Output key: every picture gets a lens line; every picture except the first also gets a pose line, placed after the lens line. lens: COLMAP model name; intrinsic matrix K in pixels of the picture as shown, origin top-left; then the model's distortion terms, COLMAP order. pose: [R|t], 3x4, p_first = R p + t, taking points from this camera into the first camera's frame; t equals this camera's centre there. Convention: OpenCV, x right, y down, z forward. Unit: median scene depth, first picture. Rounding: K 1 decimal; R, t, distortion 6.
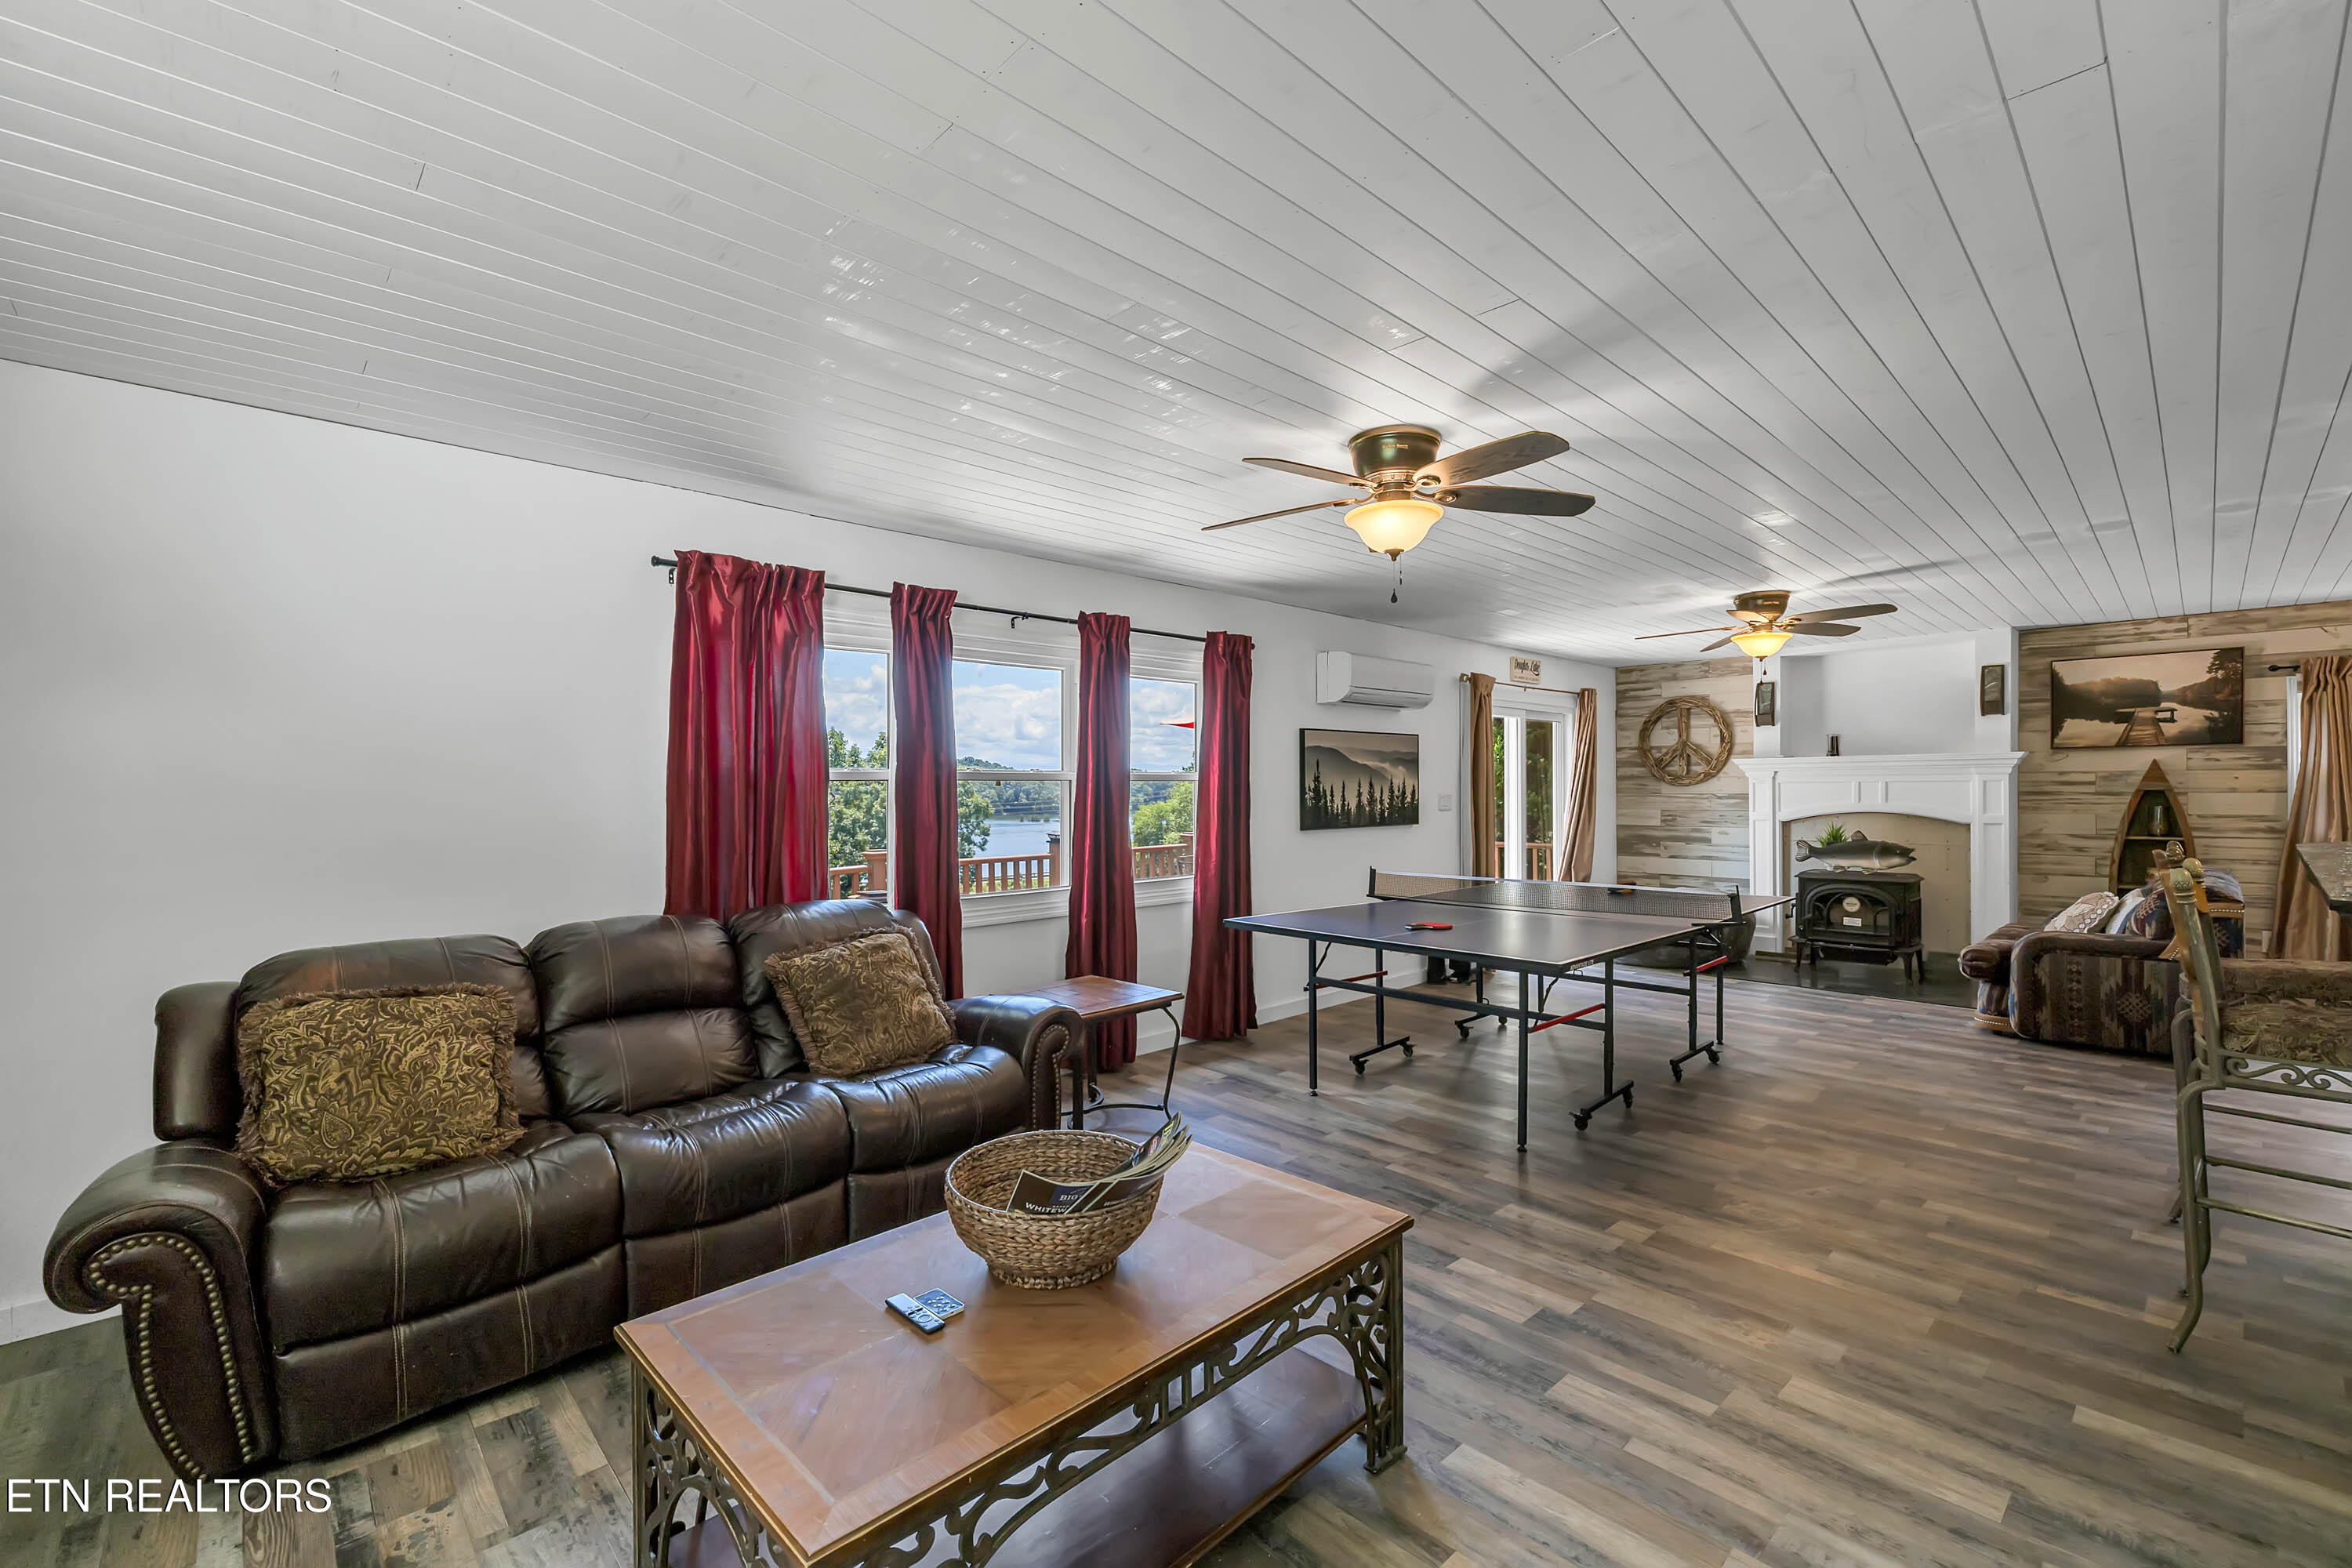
lens RADIAL K [[1010.3, 0, 1186.4], [0, 1010.3, 782.8], [0, 0, 1]] dist [-0.006863, 0.000658]
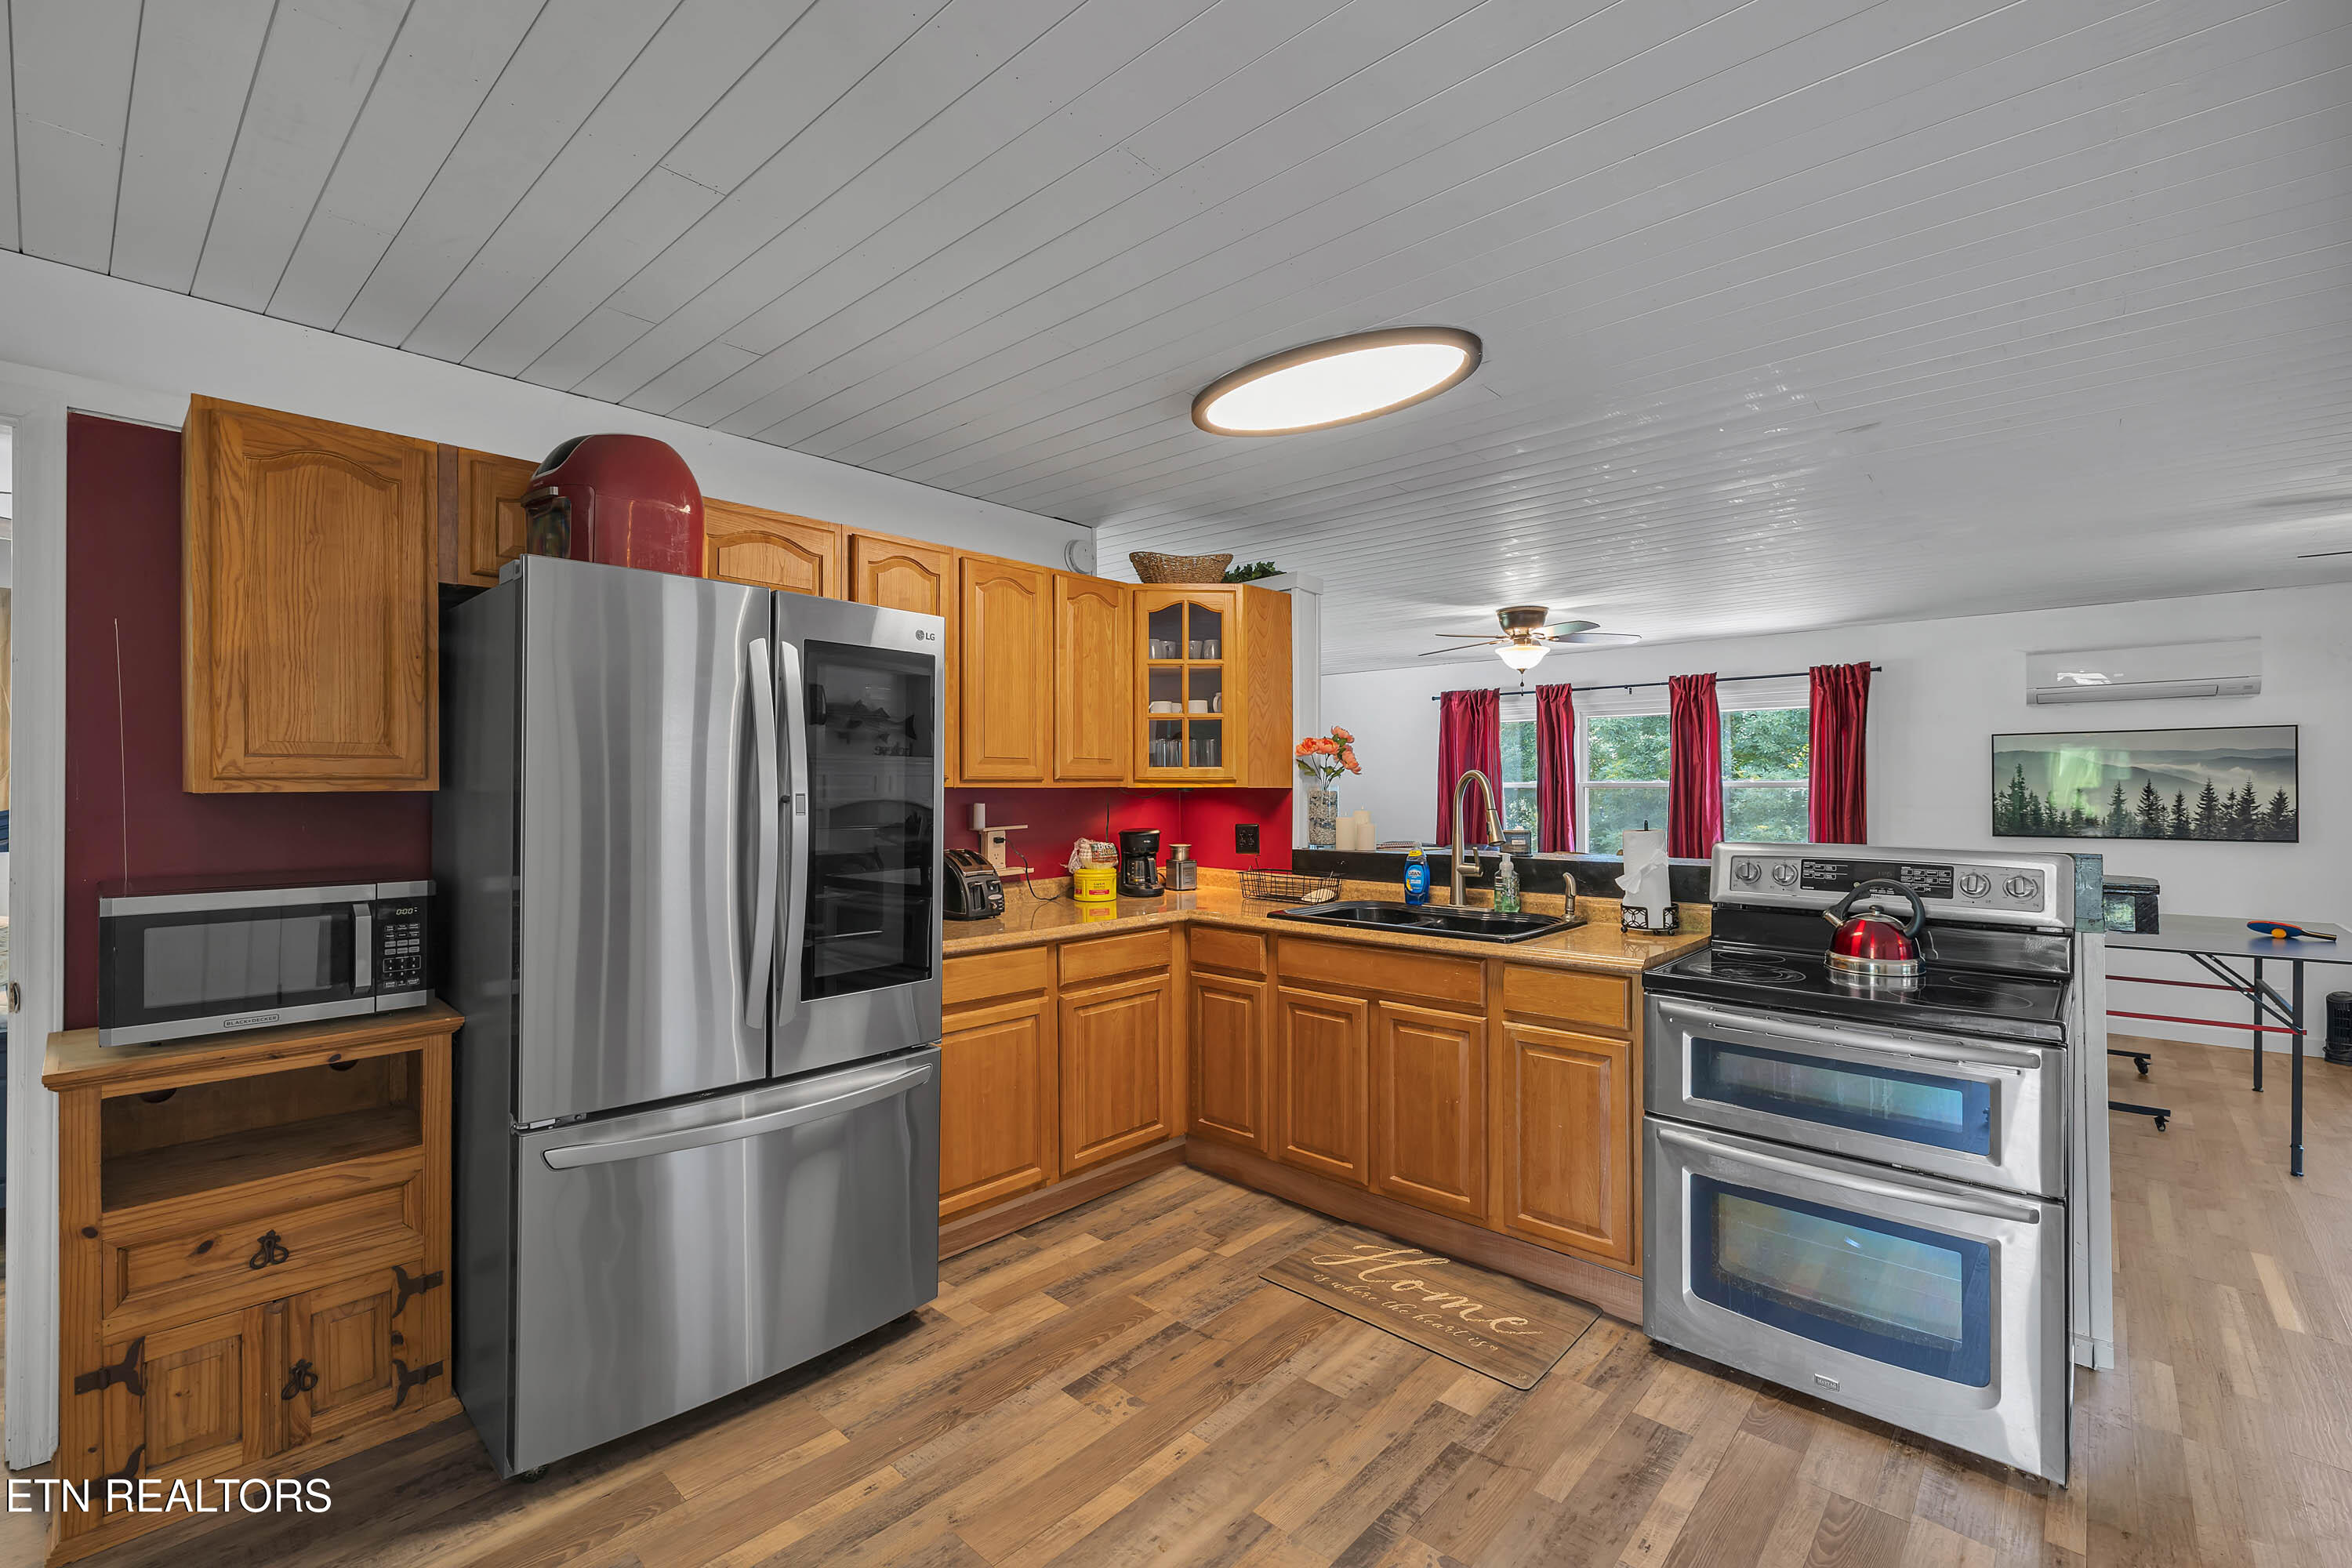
lens RADIAL K [[1010.3, 0, 1179.1], [0, 1010.3, 783.6], [0, 0, 1]] dist [-0.006863, 0.000658]
pose [[0.053110, -0.000540, -0.998589, 0.988376], [0.000612, 1.000000, -0.000509, -0.004254], [0.998588, -0.000584, 0.053110, 0.122179]]
